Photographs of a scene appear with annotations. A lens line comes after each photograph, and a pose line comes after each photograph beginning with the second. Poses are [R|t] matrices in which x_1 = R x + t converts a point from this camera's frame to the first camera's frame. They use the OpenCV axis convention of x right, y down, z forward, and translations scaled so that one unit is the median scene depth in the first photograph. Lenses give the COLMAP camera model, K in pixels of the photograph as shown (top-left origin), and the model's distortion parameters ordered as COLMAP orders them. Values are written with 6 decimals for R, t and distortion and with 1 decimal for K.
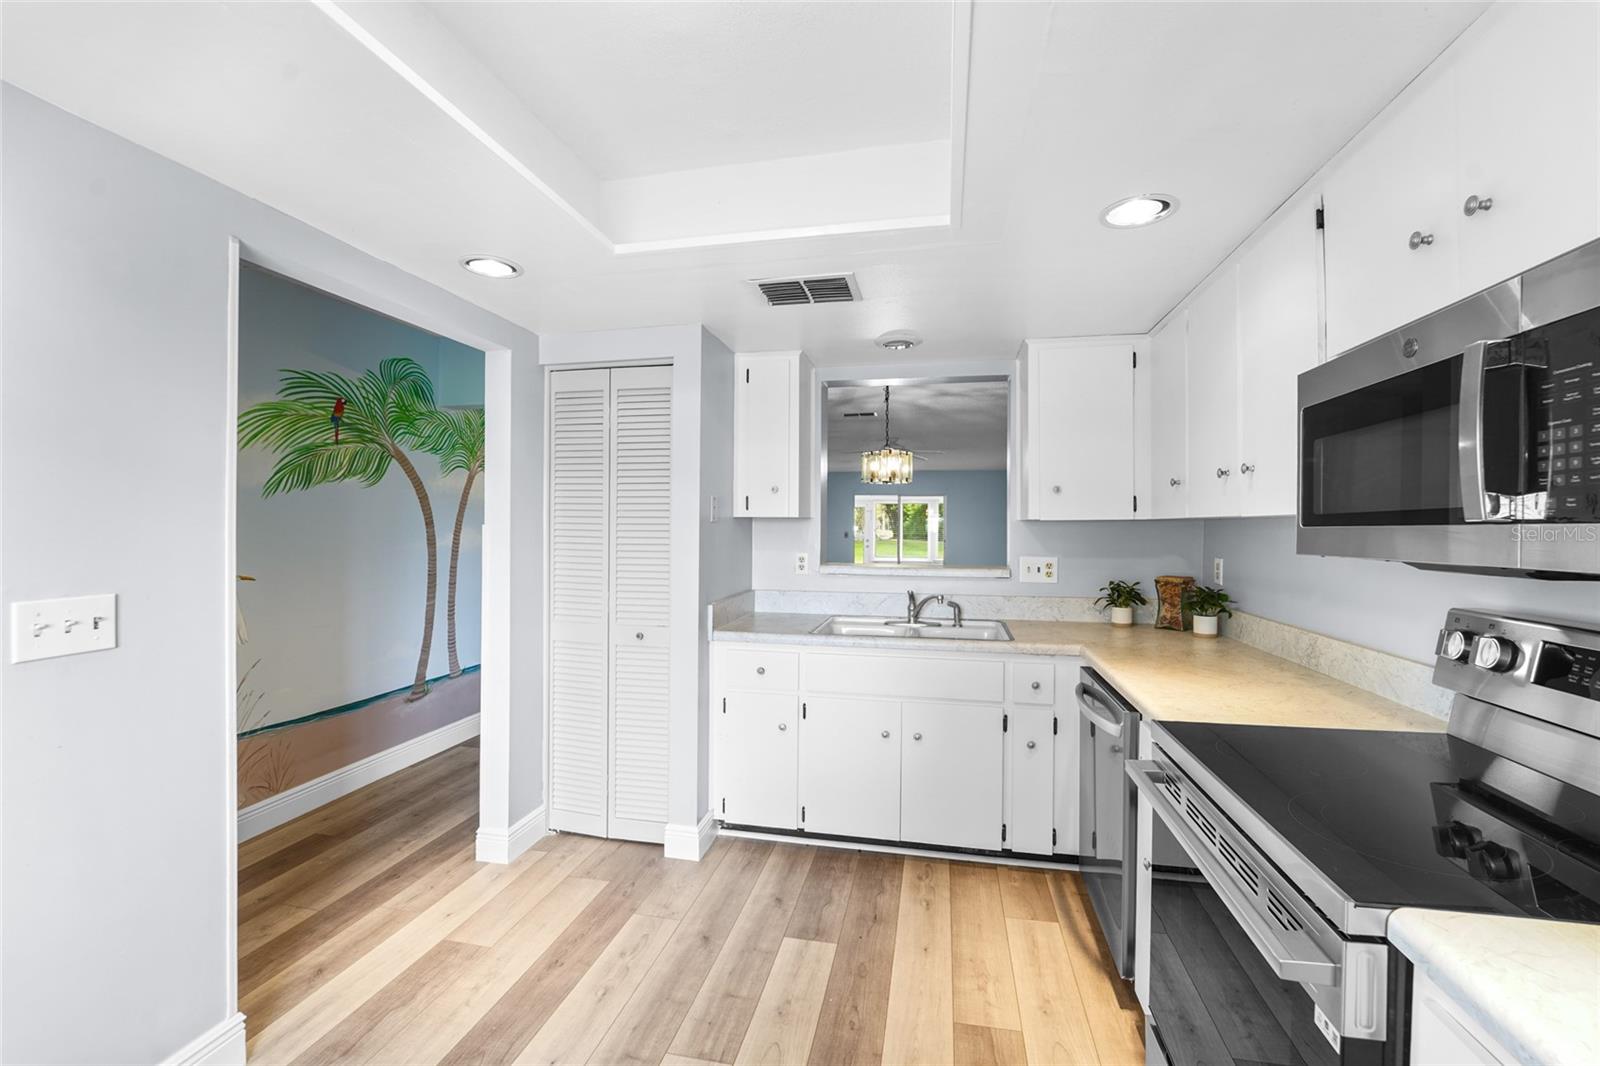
lens RADIAL K [[658.3, 0, 796.7], [0, 658.3, 531.7], [0, 0, 1]] dist [-0.018787, -0.000249]
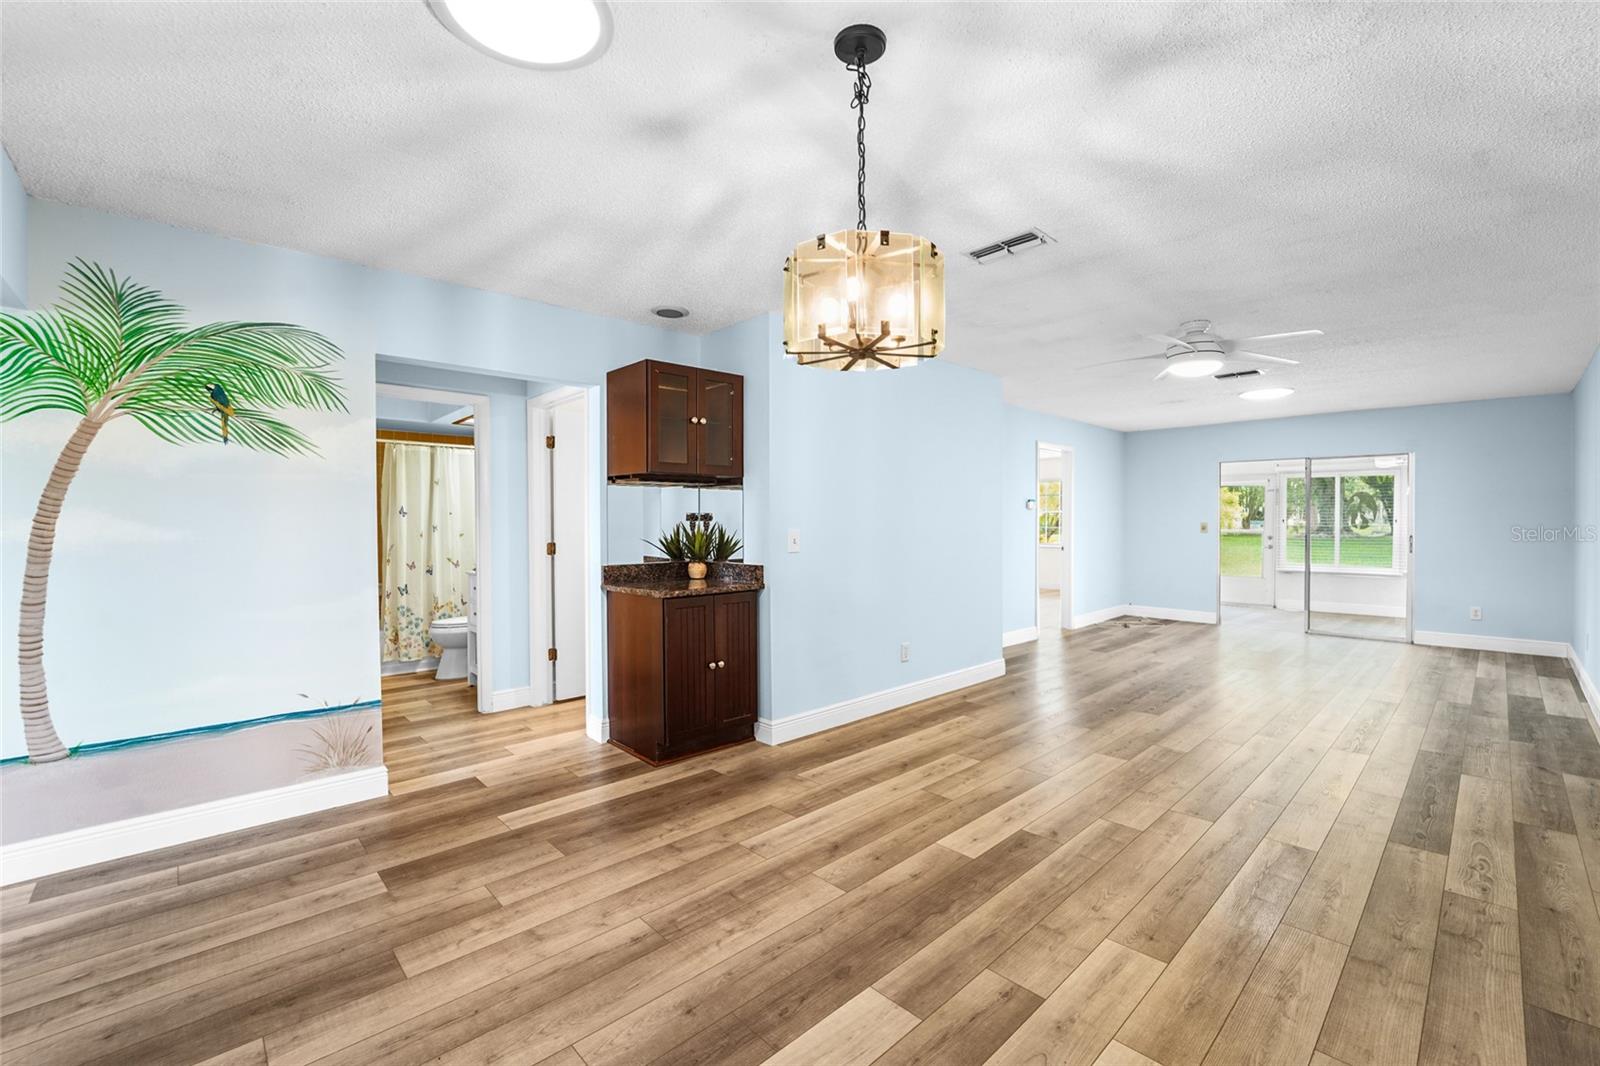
lens RADIAL K [[672.2, 0, 799.5], [0, 672.2, 530.0], [0, 0, 1]] dist [-0.023221, -0.000172]
pose [[0.822504, 0.002014, -0.568756, 0.572109], [0.001368, 0.999984, 0.005520, 0.015354], [0.568758, -0.005318, 0.822488, 1.374589]]
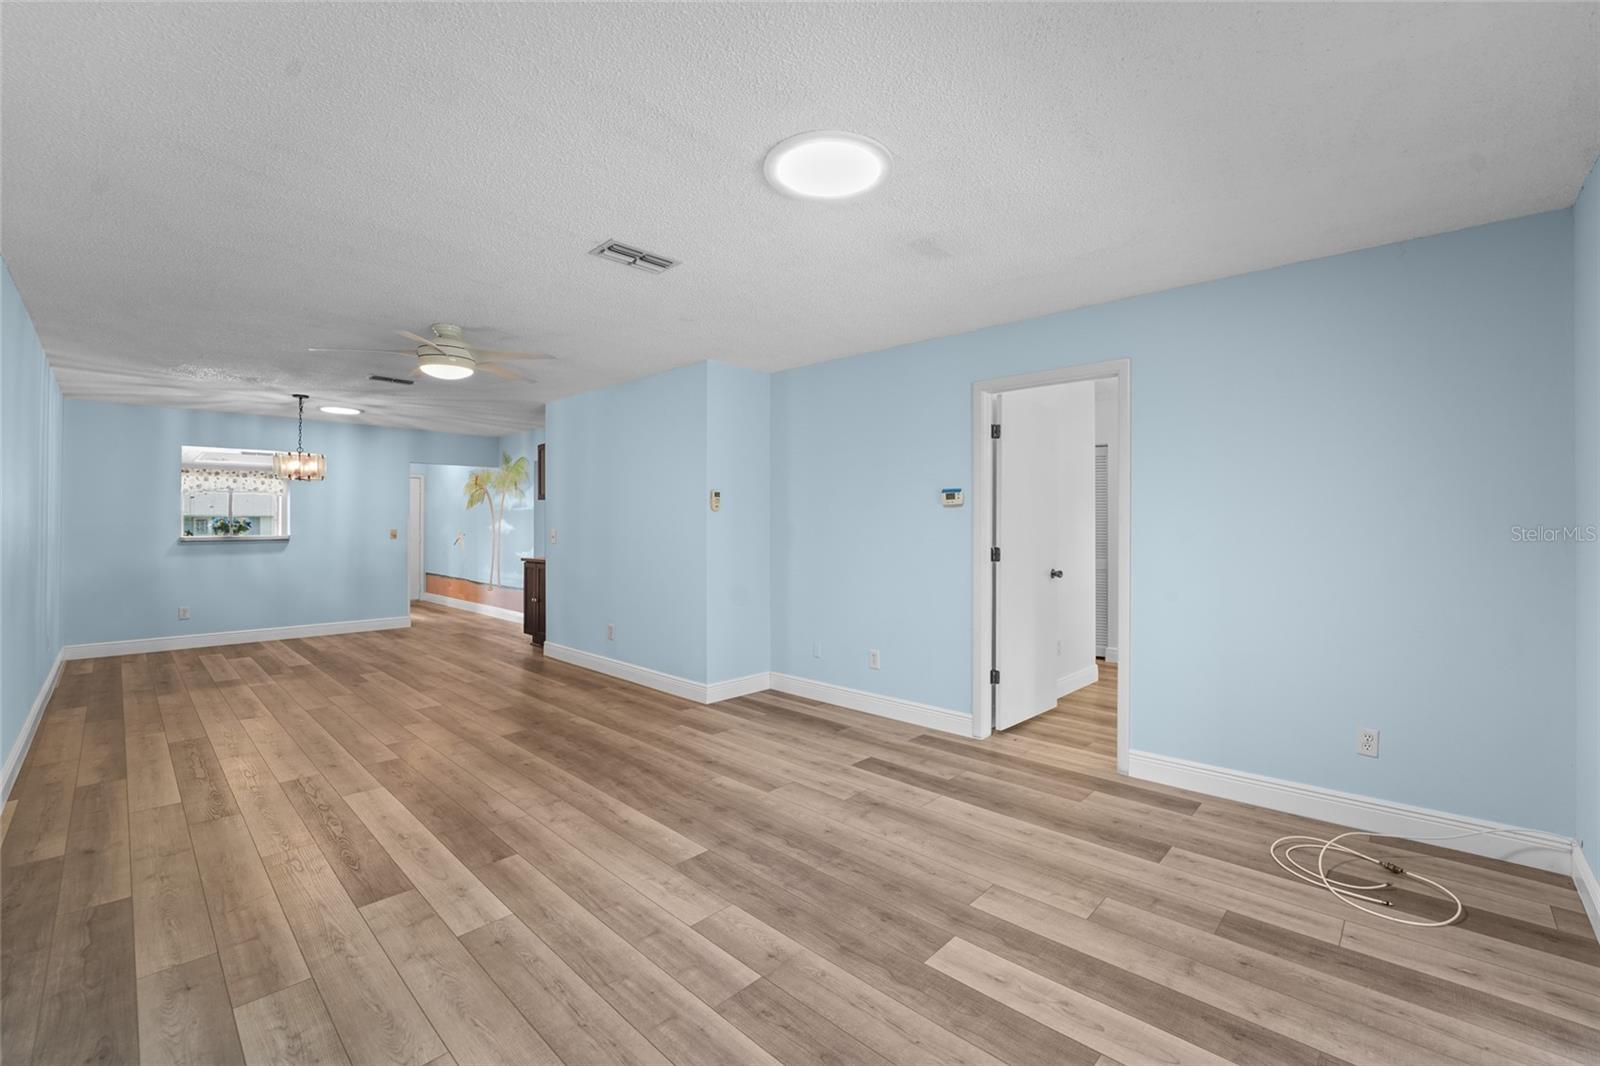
lens RADIAL K [[669.9, 0, 794.8], [0, 669.9, 524.4], [0, 0, 1]] dist [-0.000539, -0.011521]
pose [[-0.532722, -0.003869, -0.846281, 1.309045], [-0.010234, 0.999946, 0.001871, -0.008498], [0.846228, 0.009658, -0.532733, 4.624711]]
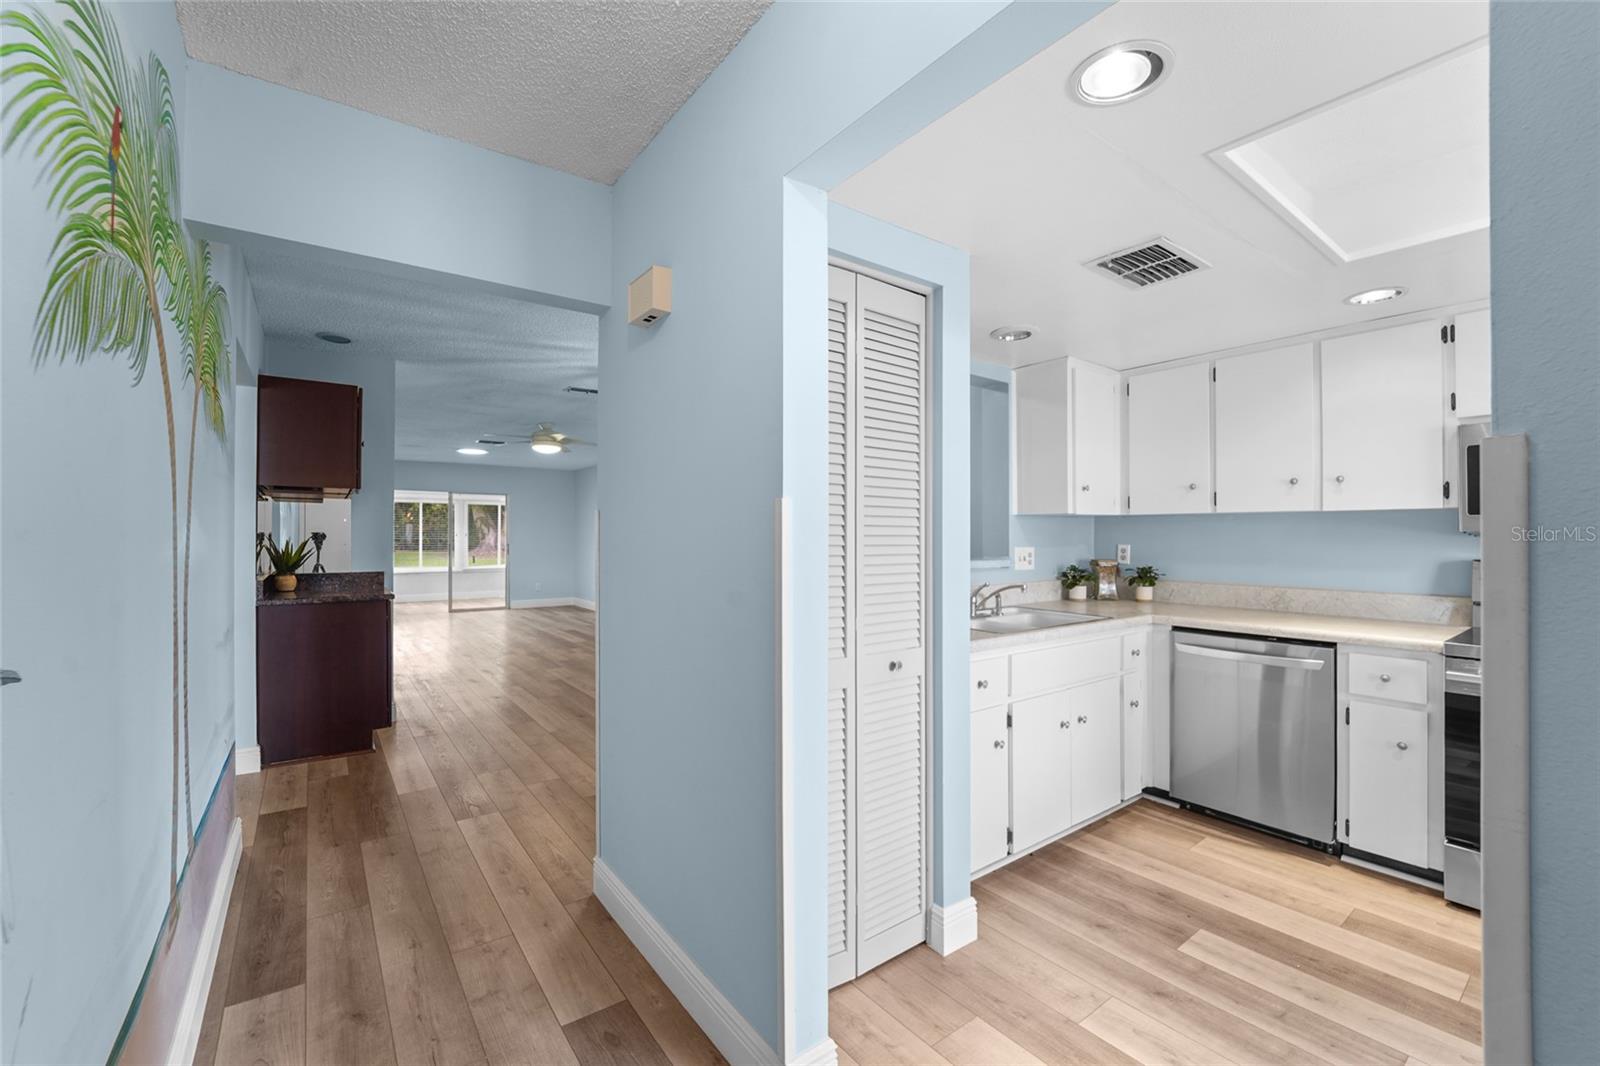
lens RADIAL K [[658.3, 0, 796.7], [0, 658.3, 531.7], [0, 0, 1]] dist [-0.018787, -0.000249]
pose [[0.662556, 0.001653, 0.749011, -0.871763], [0.006452, 0.999948, -0.007914, 0.020611], [-0.748985, 0.010076, 0.662511, 0.636208]]
